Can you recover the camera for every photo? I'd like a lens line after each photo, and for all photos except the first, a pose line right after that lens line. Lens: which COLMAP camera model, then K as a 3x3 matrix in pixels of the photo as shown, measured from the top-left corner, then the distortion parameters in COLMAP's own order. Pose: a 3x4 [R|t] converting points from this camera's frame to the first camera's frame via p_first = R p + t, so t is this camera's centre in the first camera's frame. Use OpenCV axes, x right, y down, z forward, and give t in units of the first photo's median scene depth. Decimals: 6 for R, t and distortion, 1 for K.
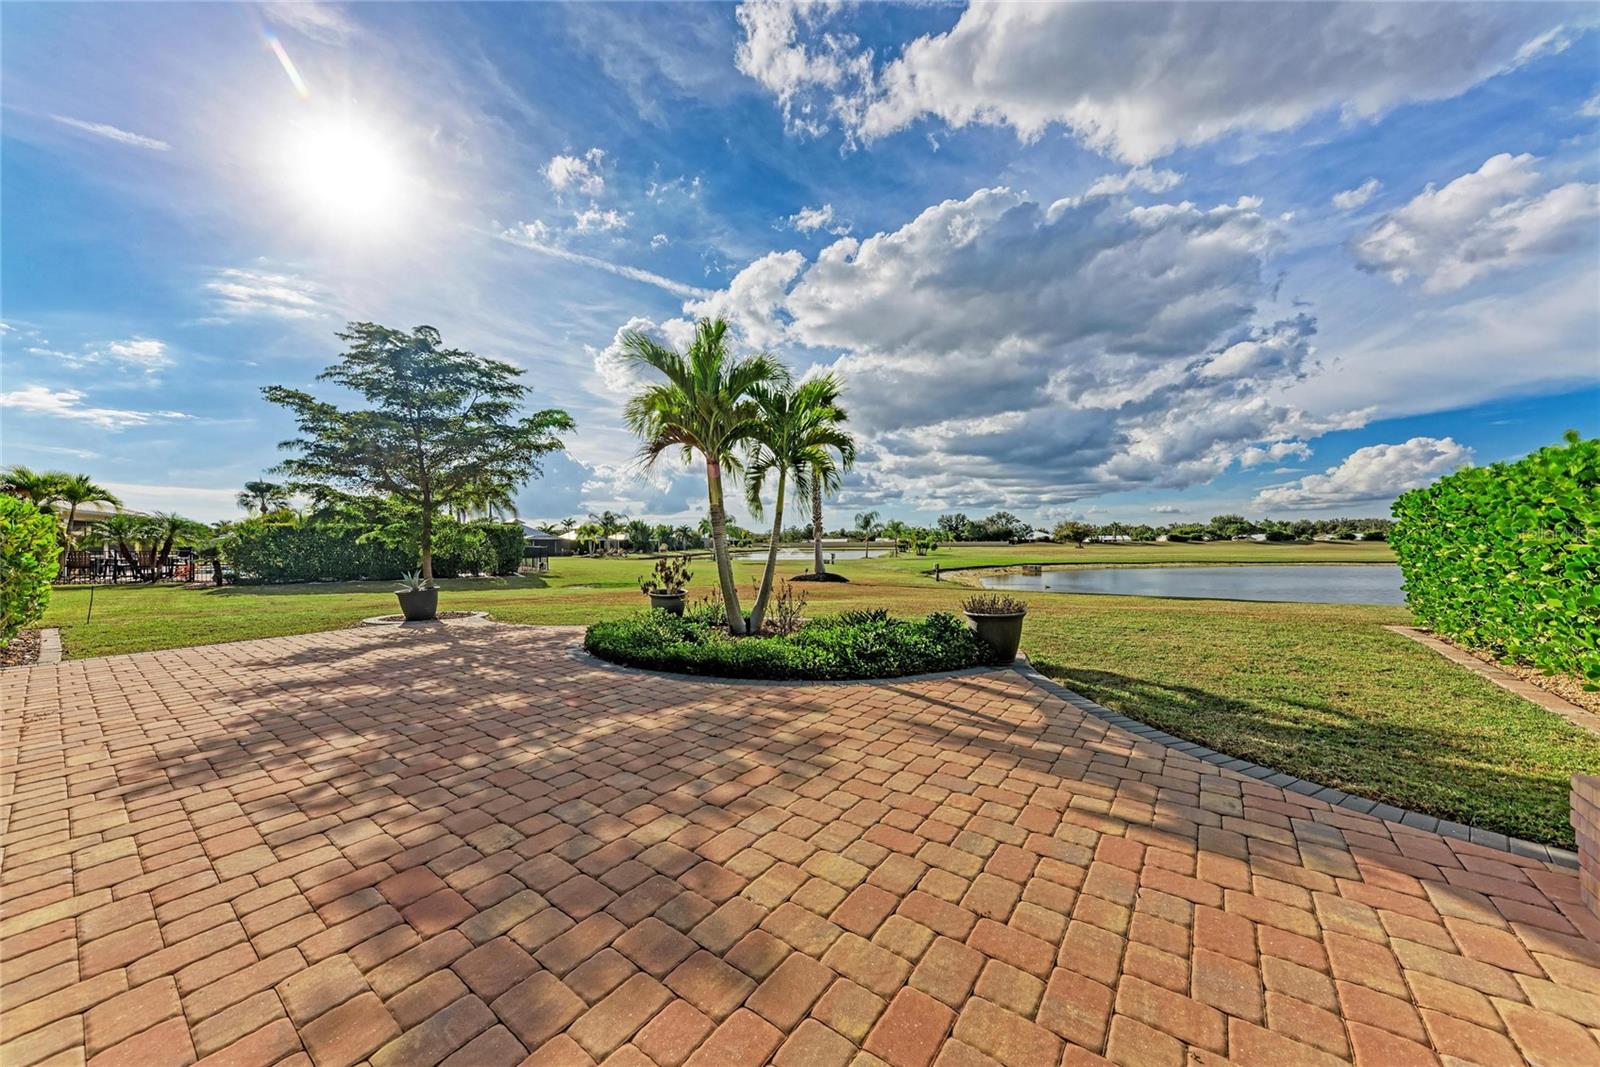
lens RADIAL K [[557.1, 0, 800.5], [0, 557.1, 536.9], [0, 0, 1]] dist [0.009193, -0.000819]
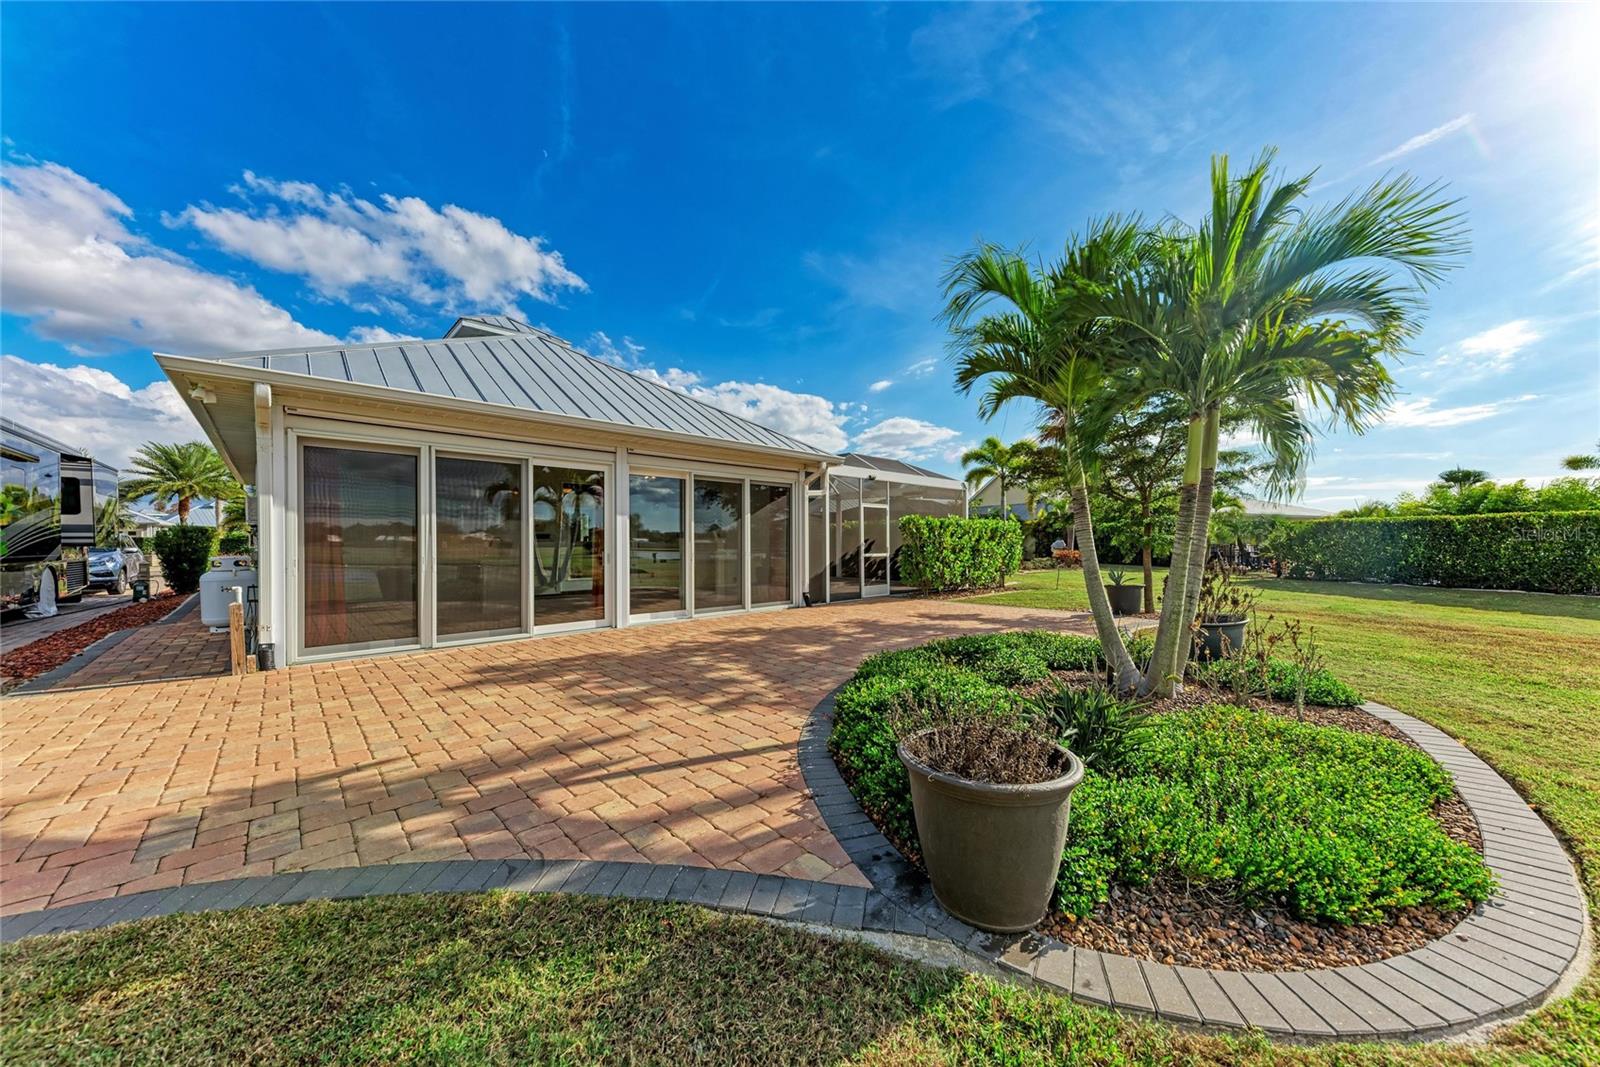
lens RADIAL K [[557.1, 0, 776.8], [0, 557.1, 551.5], [0, 0, 1]] dist [0.009193, -0.000819]
pose [[-0.215506, 0.018636, -0.976325, 0.149751], [0.011532, 0.999797, 0.016539, 0.002489], [0.976434, -0.007694, -0.215678, 0.205666]]
